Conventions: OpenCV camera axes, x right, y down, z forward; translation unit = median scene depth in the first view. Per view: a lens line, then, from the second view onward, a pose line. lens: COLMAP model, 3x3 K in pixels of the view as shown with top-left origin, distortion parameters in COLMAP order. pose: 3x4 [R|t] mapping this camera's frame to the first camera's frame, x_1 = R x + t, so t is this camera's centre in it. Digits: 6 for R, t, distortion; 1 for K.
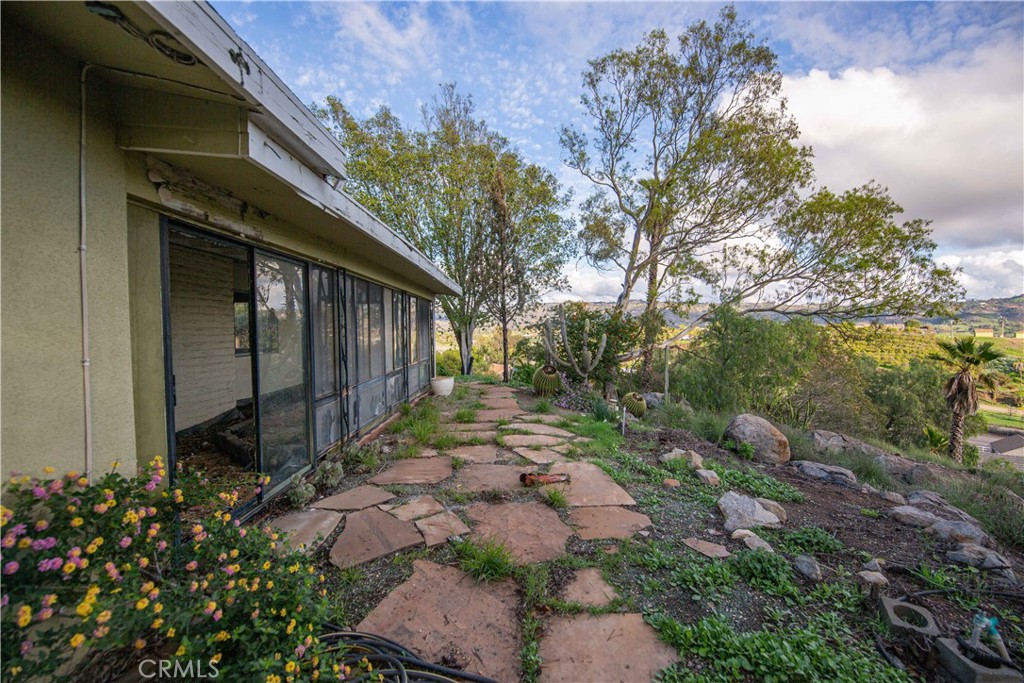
lens RADIAL K [[447.8, 0, 516.3], [0, 447.8, 339.9], [0, 0, 1]] dist [-0.005863, -0.007660]
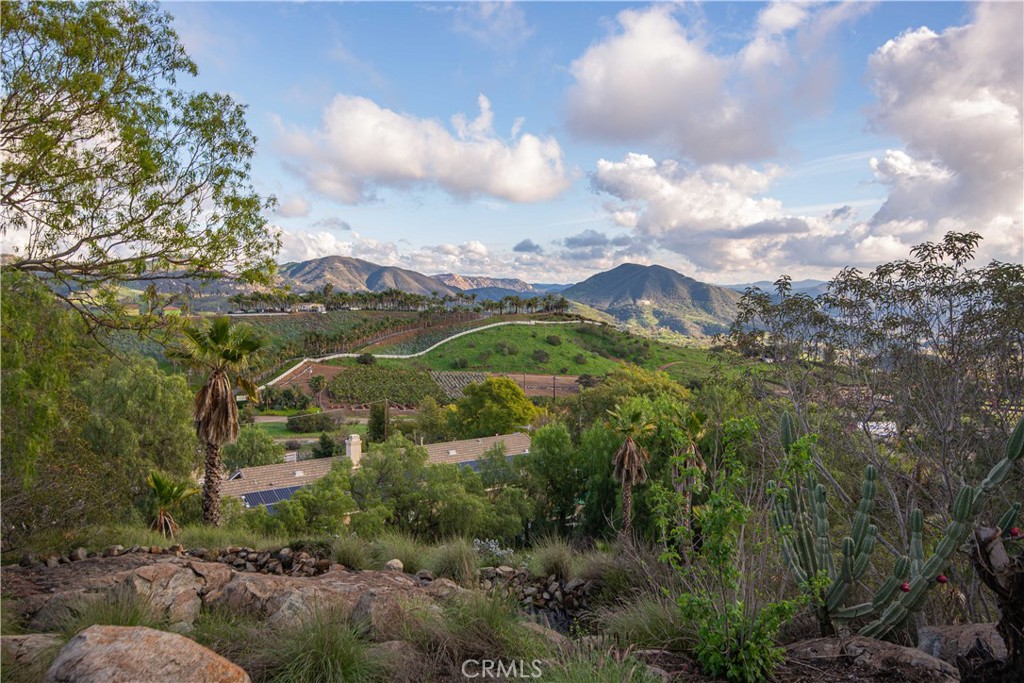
lens RADIAL K [[840.3, 0, 512.7], [0, 840.3, 332.9], [0, 0, 1]] dist [0.032481, 0.009080]
pose [[0.309406, -0.034382, 0.950308, 0.042313], [0.018002, 0.999379, 0.030296, -0.012484], [-0.950760, 0.007734, 0.309833, 0.258070]]
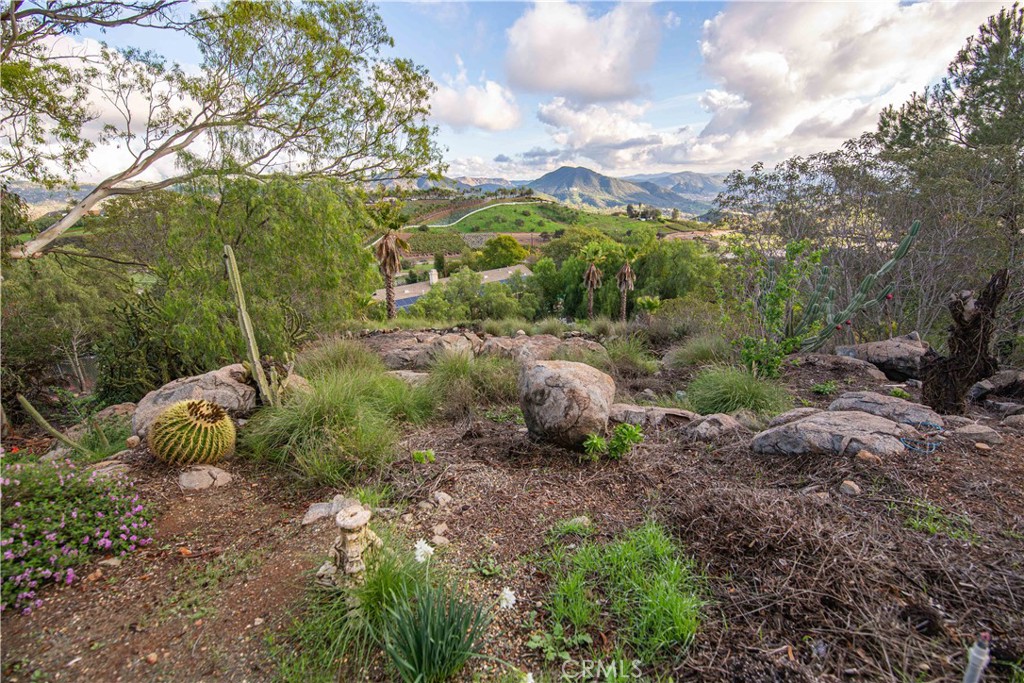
lens RADIAL K [[447.8, 0, 505.8], [0, 447.8, 342.1], [0, 0, 1]] dist [-0.005863, -0.007660]
pose [[0.286325, -0.315555, 0.904678, 0.011499], [0.059328, 0.948237, 0.311972, -0.010503], [-0.956294, -0.035652, 0.290226, 0.386304]]
